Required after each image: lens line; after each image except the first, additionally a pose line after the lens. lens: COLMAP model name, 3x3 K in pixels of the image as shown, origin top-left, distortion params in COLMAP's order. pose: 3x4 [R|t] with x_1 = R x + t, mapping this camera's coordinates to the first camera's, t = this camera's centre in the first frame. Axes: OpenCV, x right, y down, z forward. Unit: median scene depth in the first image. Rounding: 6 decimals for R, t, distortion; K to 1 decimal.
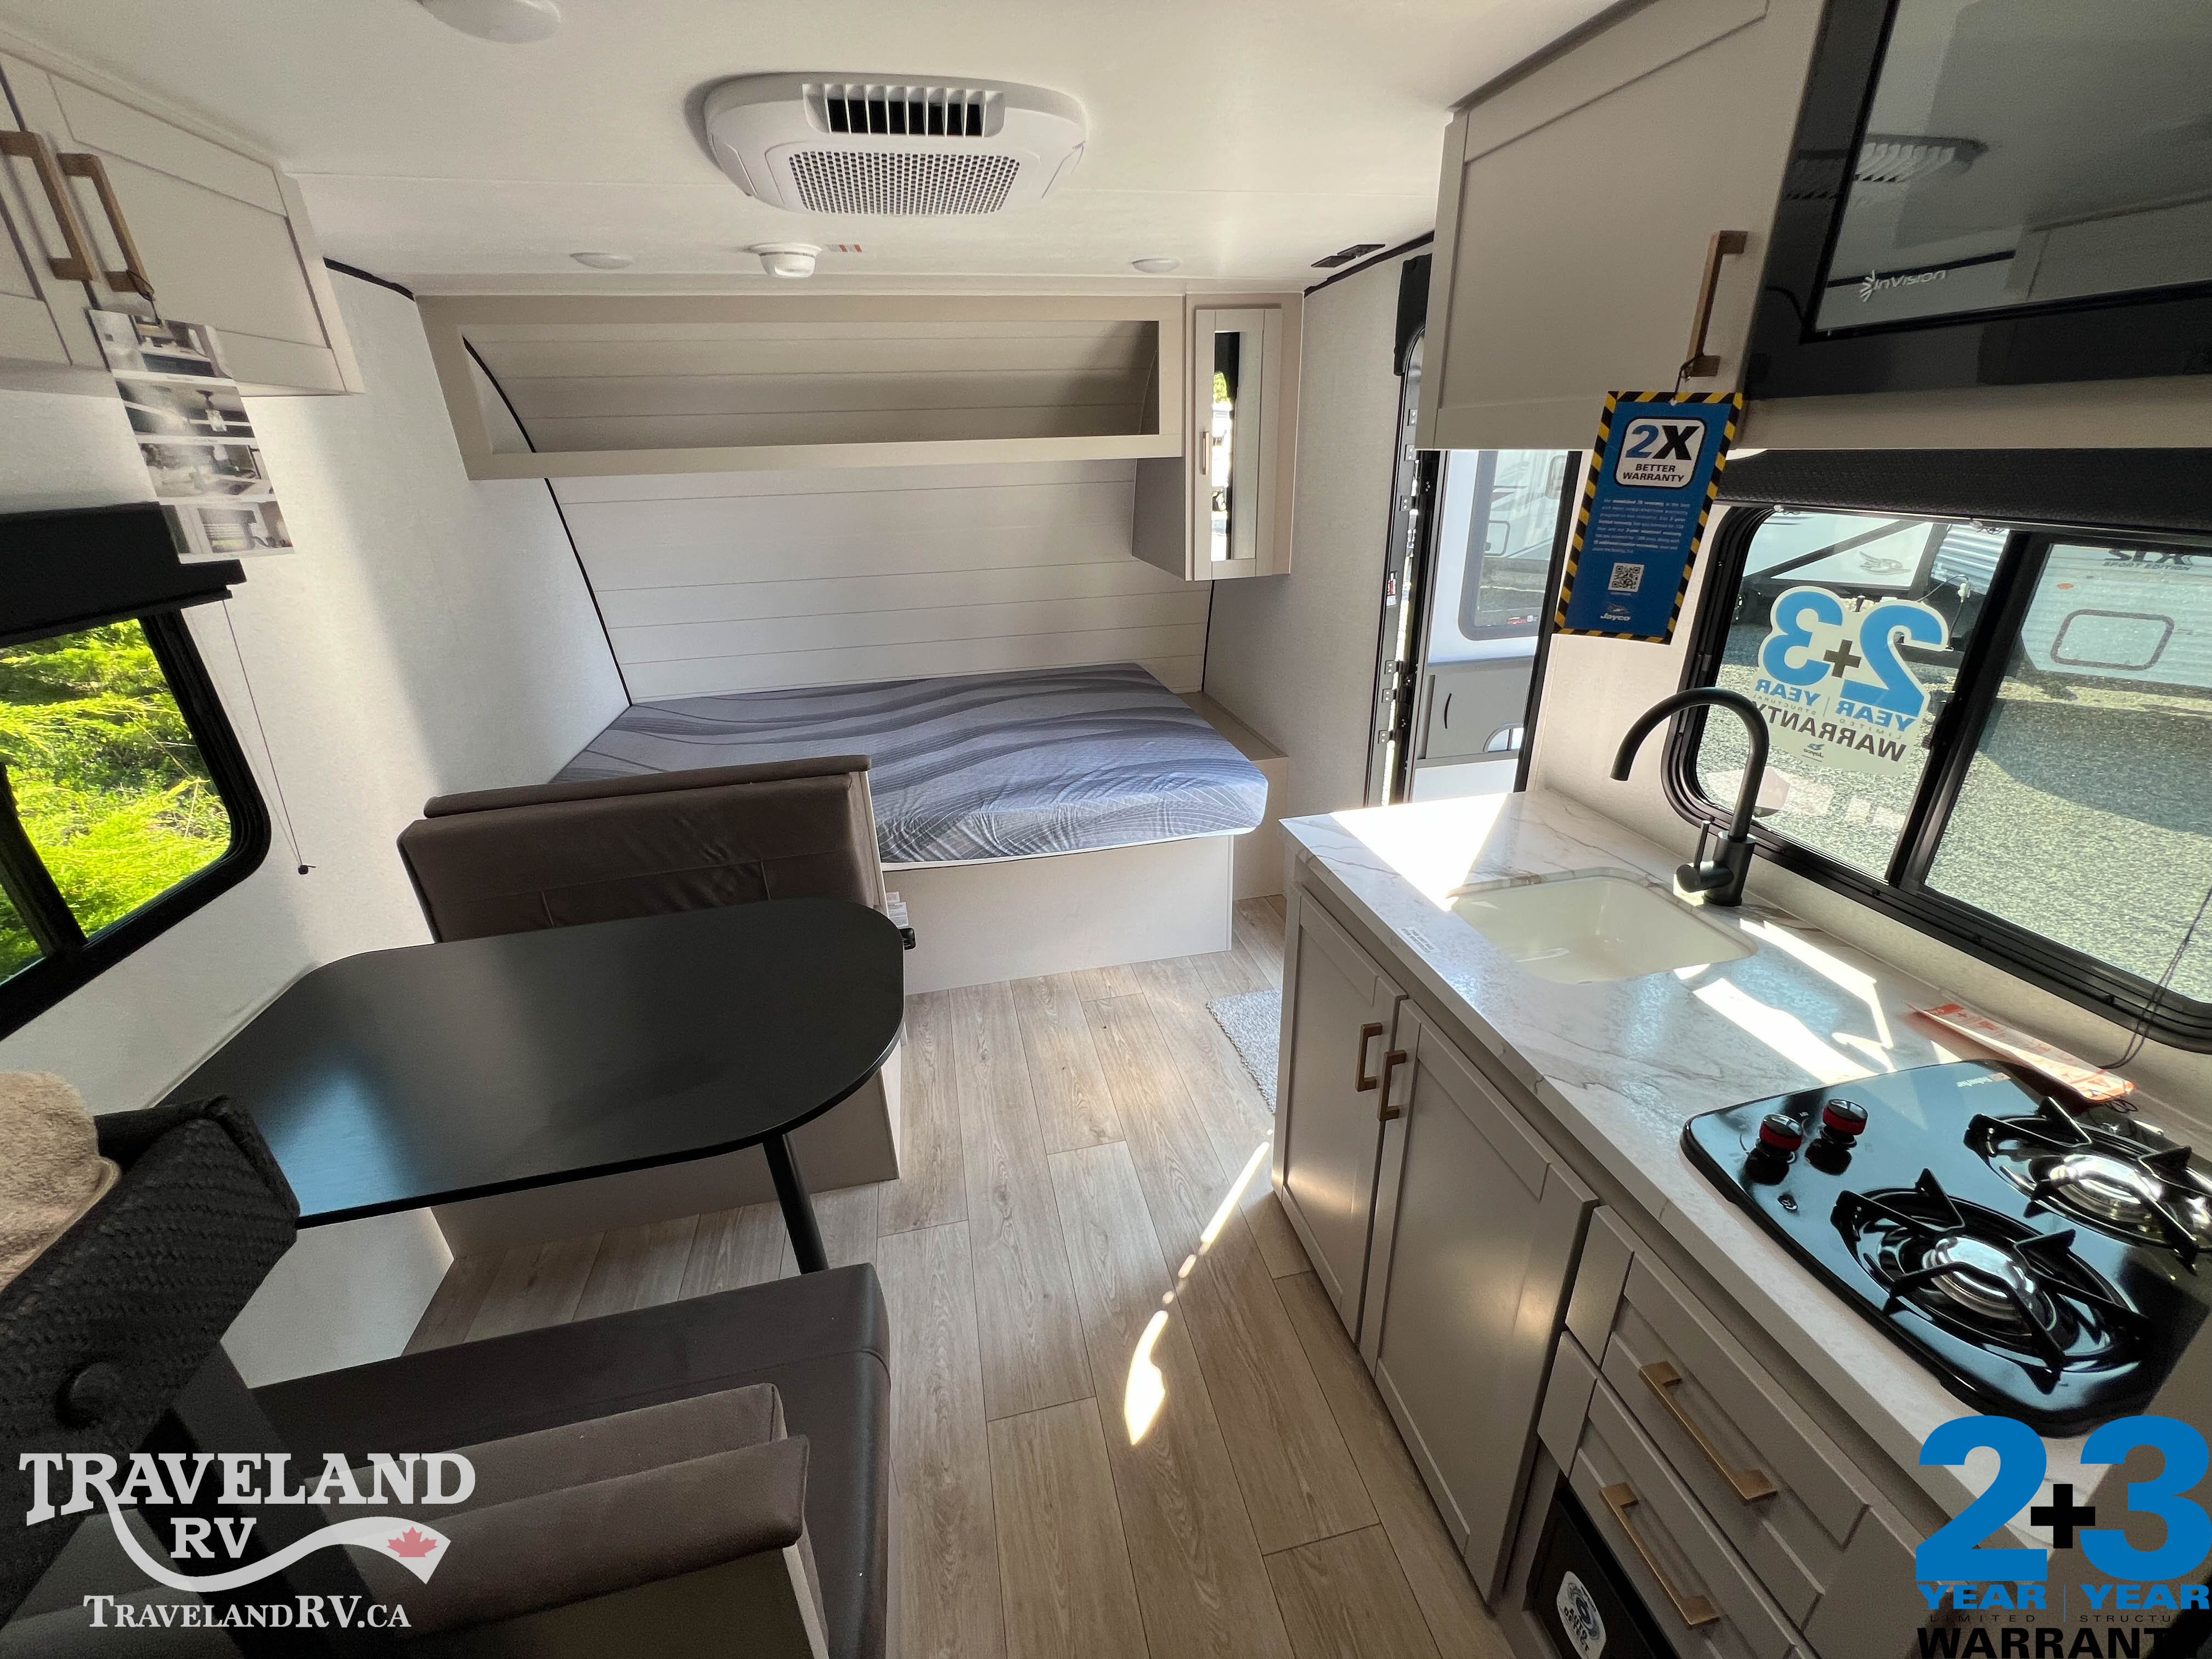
lens RADIAL K [[884.4, 0, 1108.0], [0, 884.4, 826.4], [0, 0, 1]] dist [-0.003365, 0.000122]
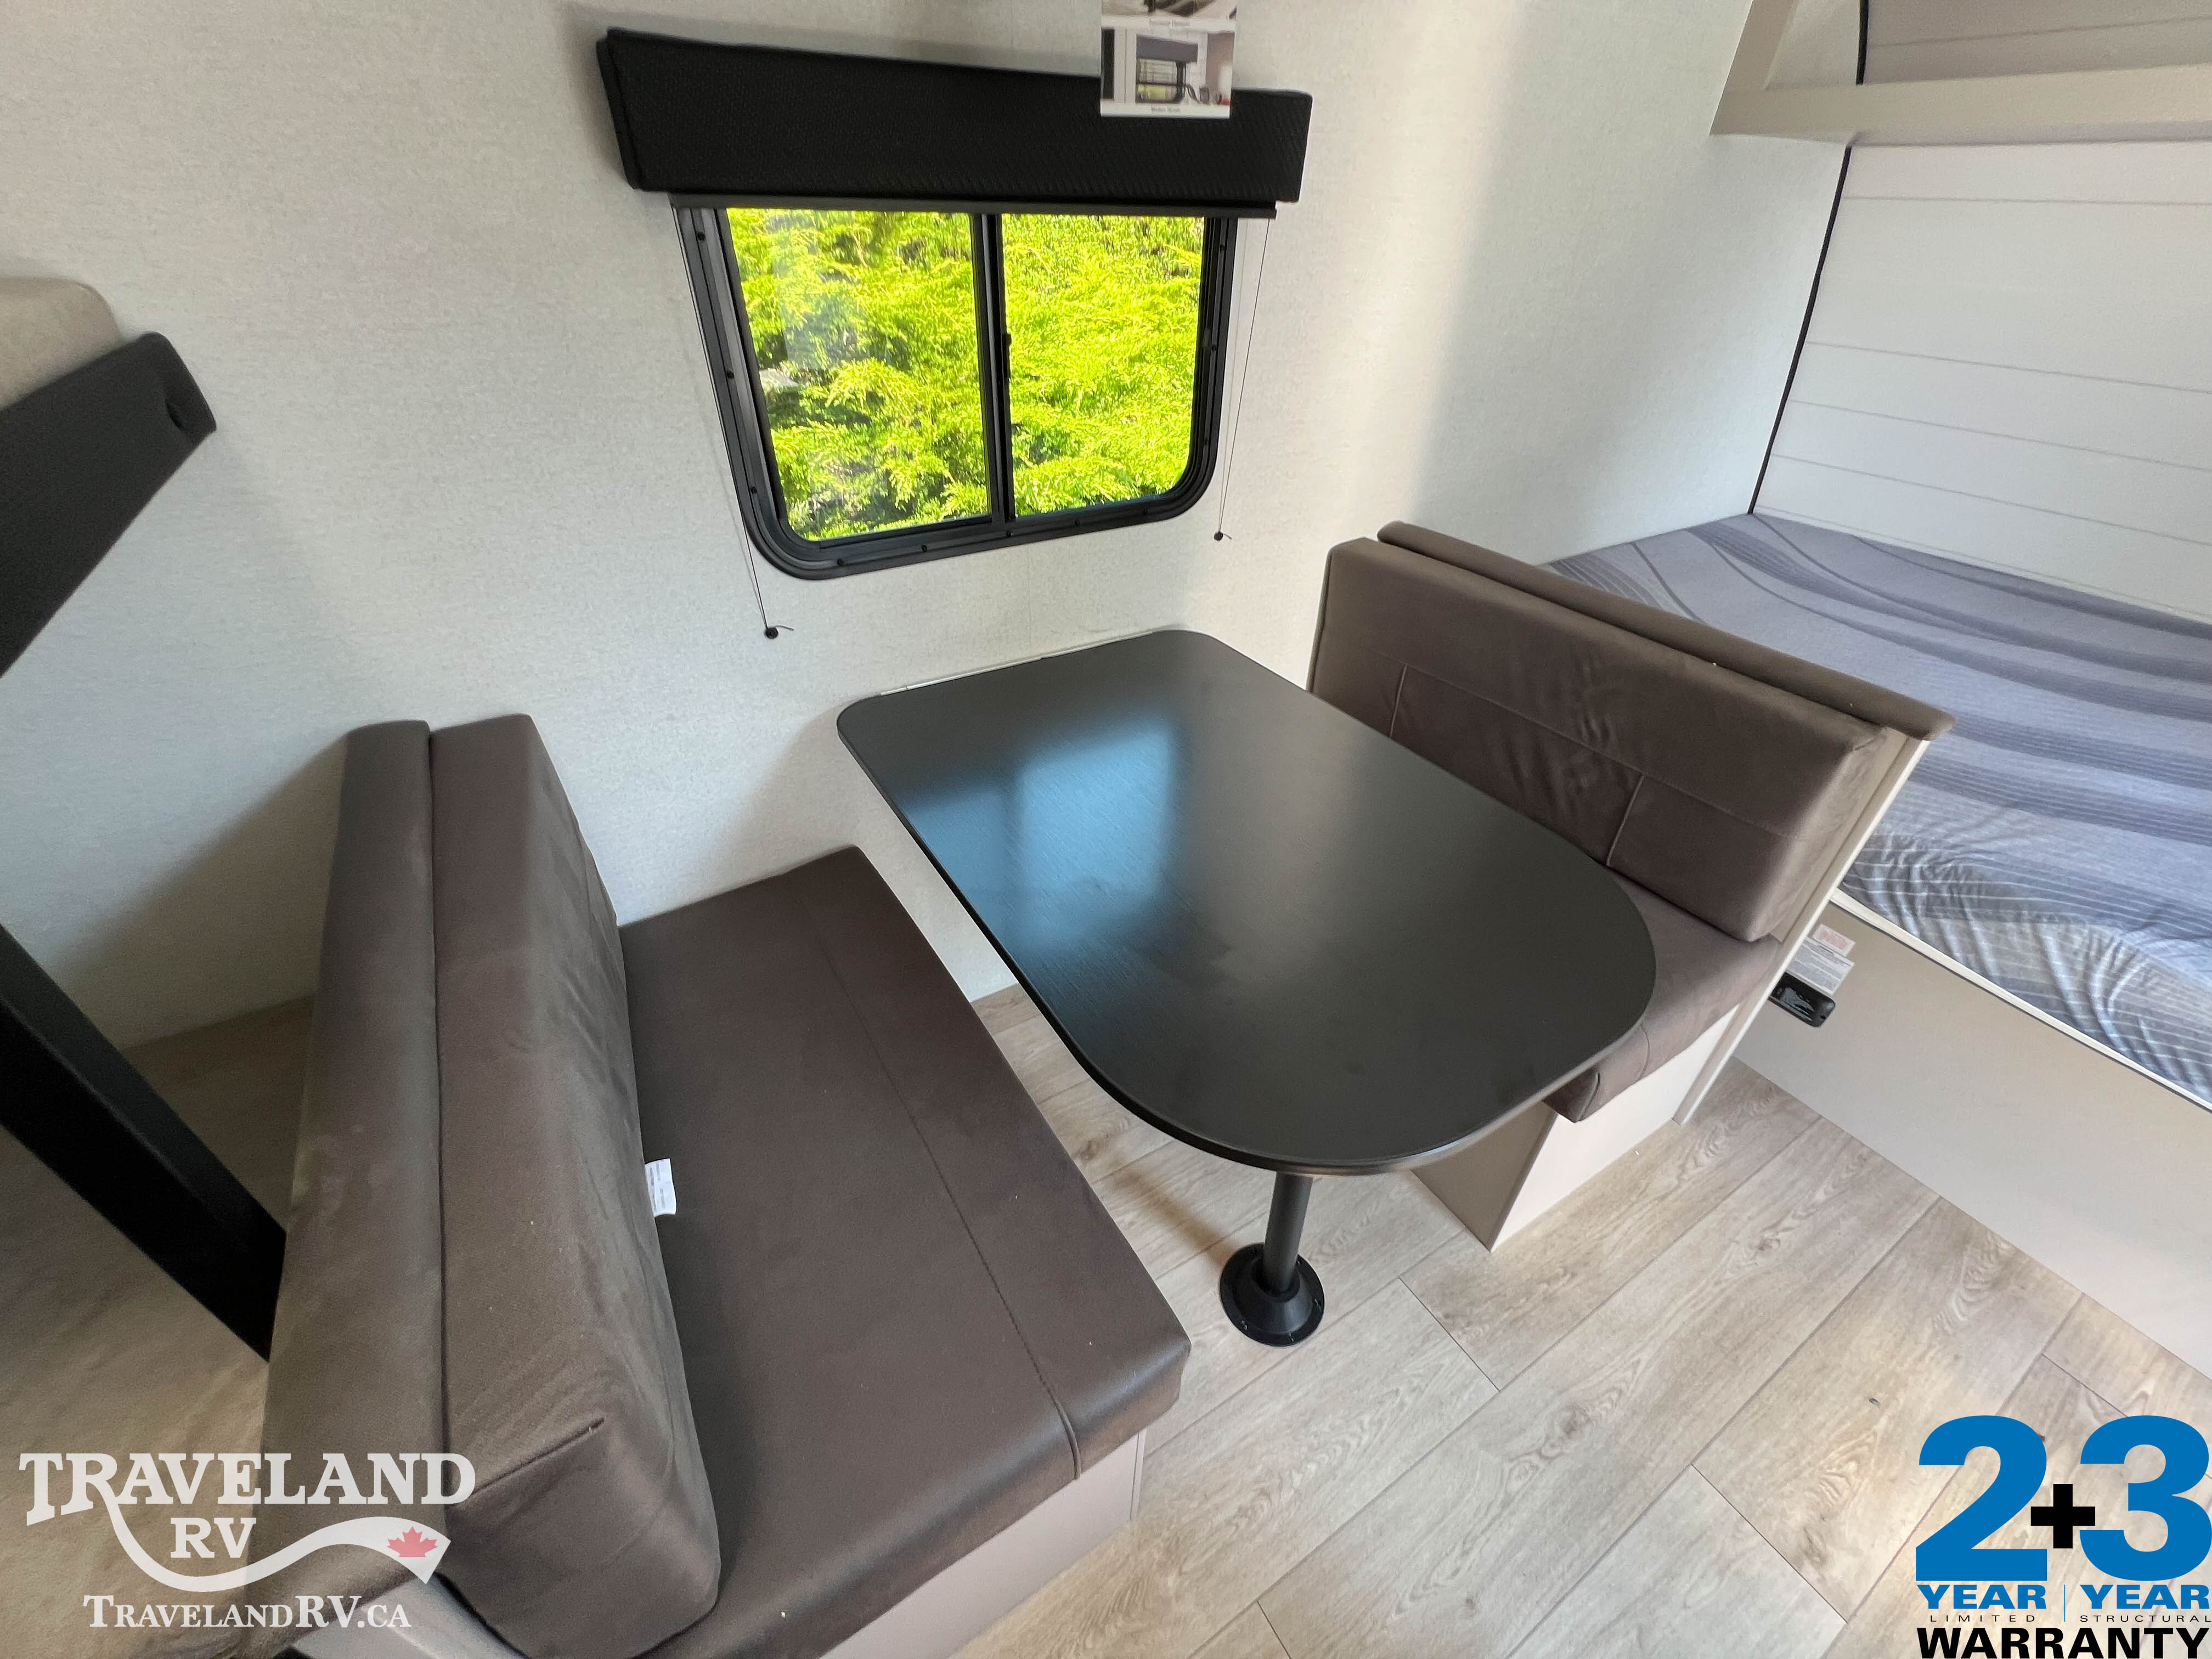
lens RADIAL K [[887.4, 0, 1106.0], [0, 887.4, 829.5], [0, 0, 1]] dist [0.000475, -0.000115]
pose [[0.330953, 0.578722, -0.745353, -0.007038], [-0.403726, 0.800760, 0.442479, -0.088321], [0.852922, 0.154478, 0.498659, 0.488053]]
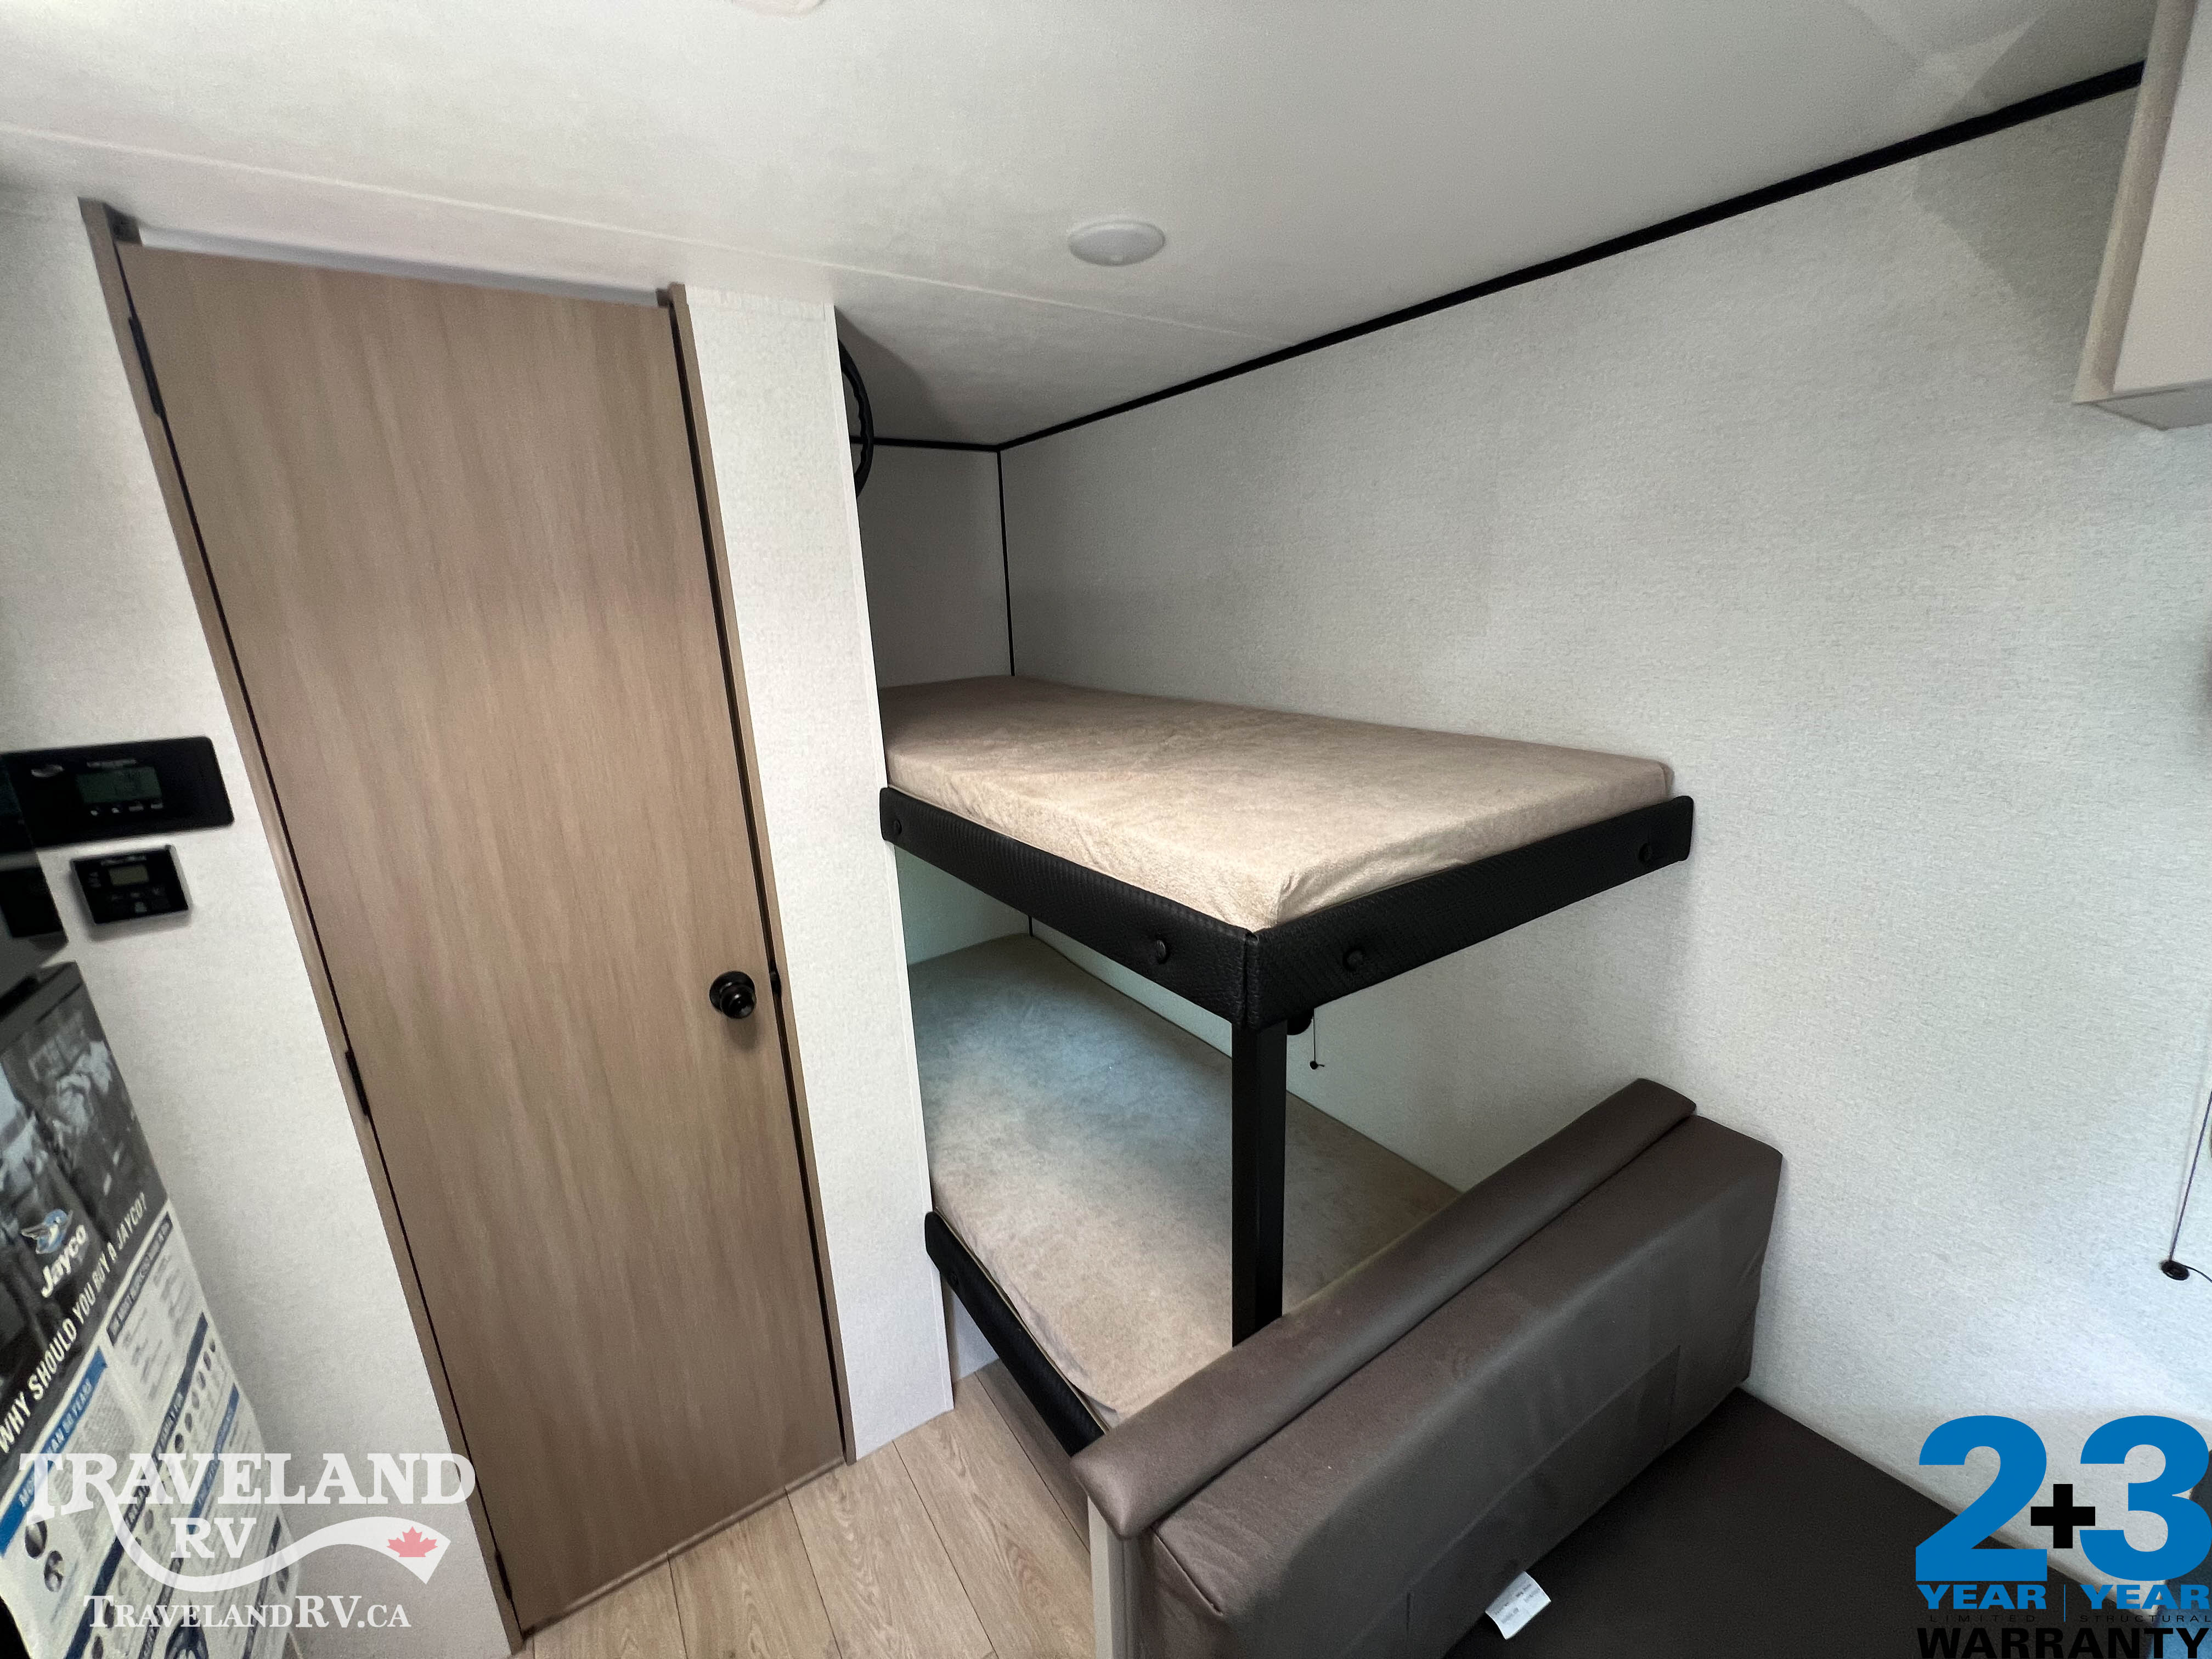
lens RADIAL K [[887.4, 0, 1106.0], [0, 887.4, 829.5], [0, 0, 1]] dist [0.000475, -0.000115]
pose [[-0.925697, 0.160344, -0.342600, -0.052316], [-0.085888, 0.792961, 0.603188, -0.264130], [0.368386, 0.587795, -0.720270, 0.606608]]
